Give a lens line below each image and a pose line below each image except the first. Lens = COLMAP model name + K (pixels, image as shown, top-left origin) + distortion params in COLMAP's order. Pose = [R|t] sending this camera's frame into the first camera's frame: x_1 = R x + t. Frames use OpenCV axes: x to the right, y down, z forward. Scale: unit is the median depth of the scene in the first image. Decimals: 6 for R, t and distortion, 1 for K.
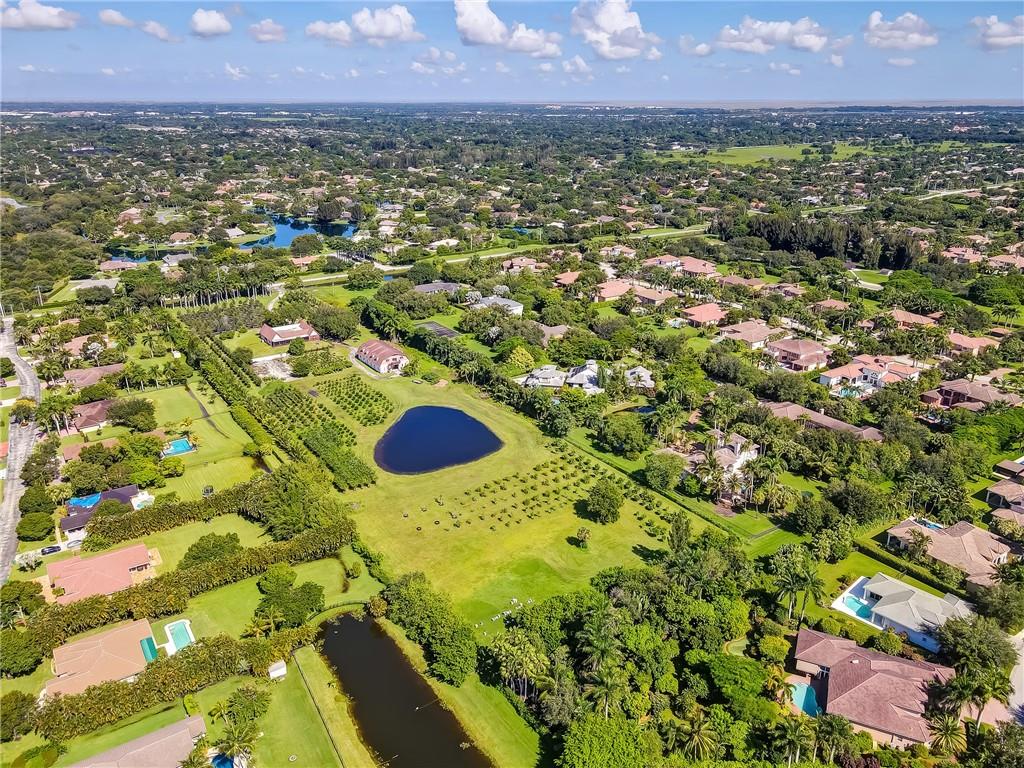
lens RADIAL K [[772.7, 0, 525.6], [0, 772.7, 382.4], [0, 0, 1]] dist [-0.003956, 0.038371]
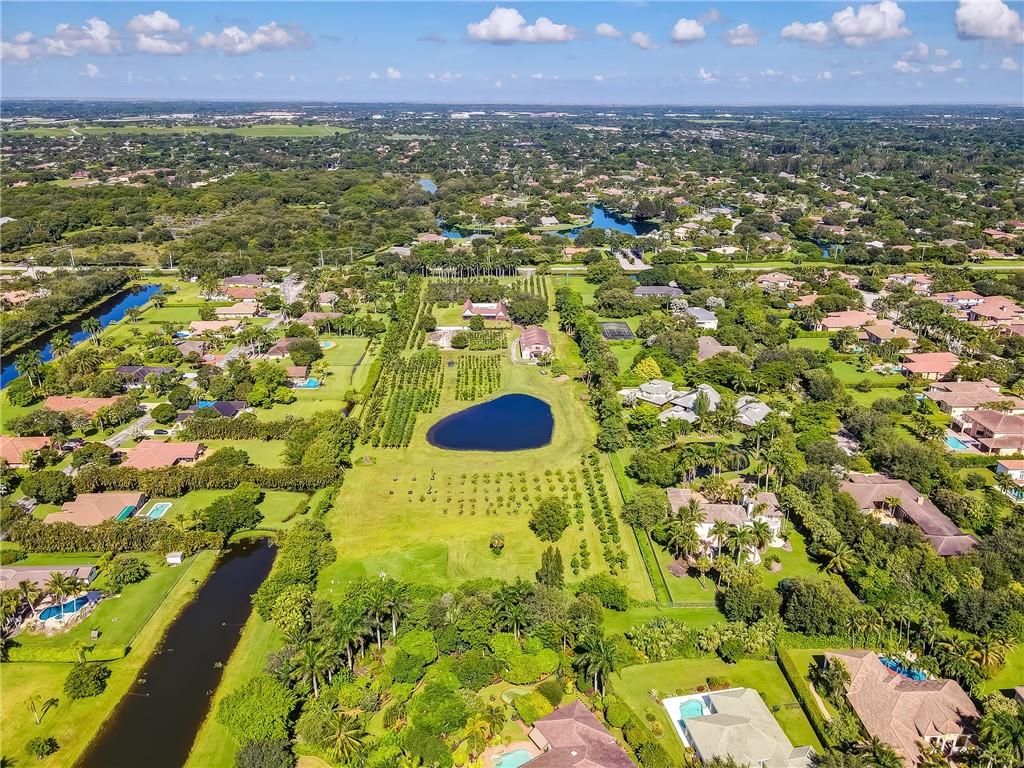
lens RADIAL K [[761.4, 0, 513.6], [0, 761.4, 385.2], [0, 0, 1]] dist [-0.006115, 0.041708]
pose [[0.840152, 0.196235, -0.505605, 0.408716], [-0.193953, 0.979307, 0.057801, -0.041961], [0.506485, 0.049502, 0.860827, 0.128750]]
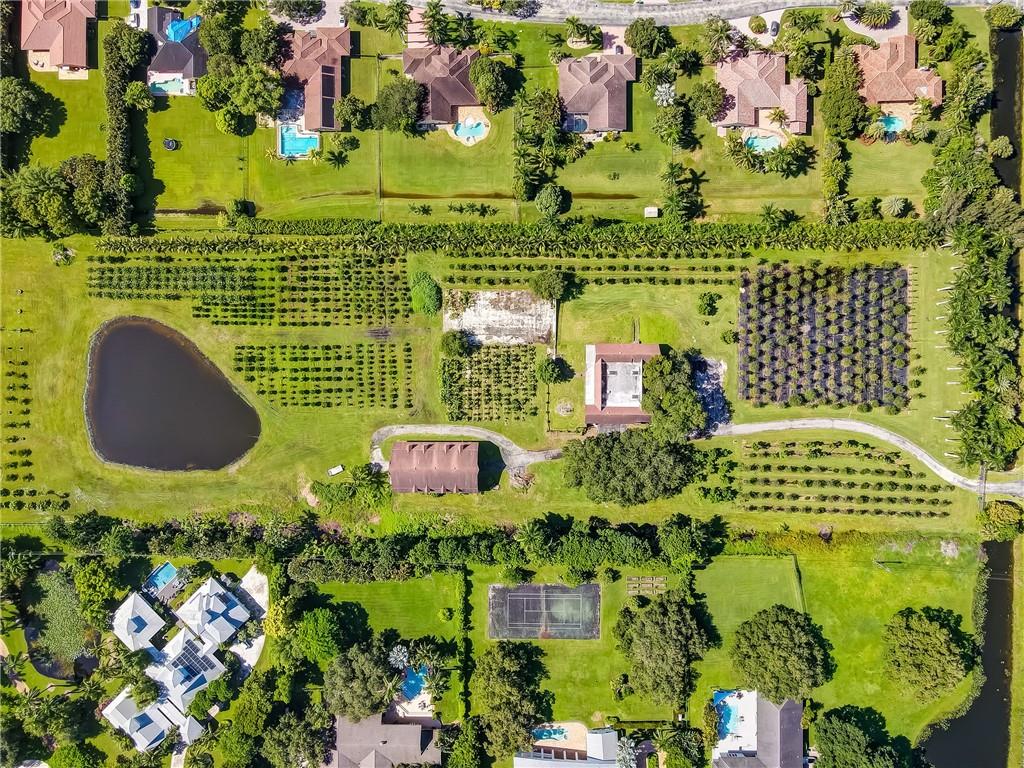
lens RADIAL K [[739.5, 0, 520.9], [0, 739.5, 387.2], [0, 0, 1]] dist [0.003164, 0.019845]
pose [[-0.570516, 0.821146, 0.015177, -0.367514], [-0.261839, -0.199374, 0.944294, -0.796270], [0.778429, 0.534761, 0.328754, 1.035125]]
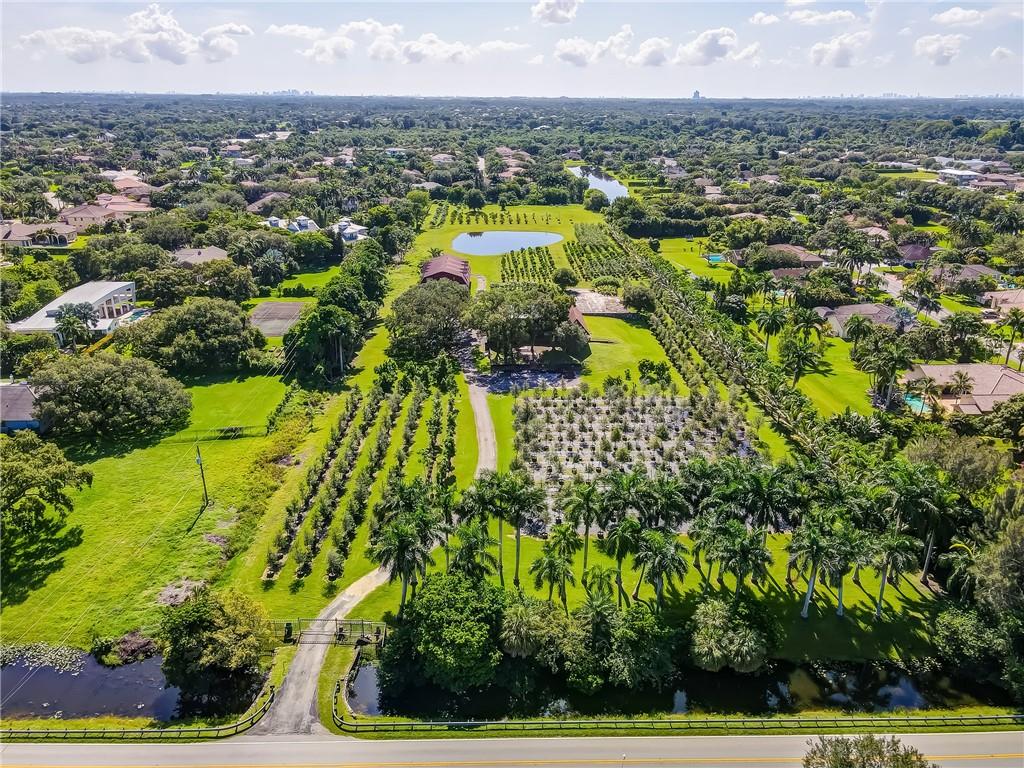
lens RADIAL K [[744.9, 0, 513.1], [0, 744.9, 384.1], [0, 0, 1]] dist [0.007064, 0.024187]
pose [[-0.838626, -0.198960, 0.507071, -0.744397], [0.185903, 0.770468, 0.609769, -0.443532], [-0.512002, 0.605635, -0.609148, 1.814214]]
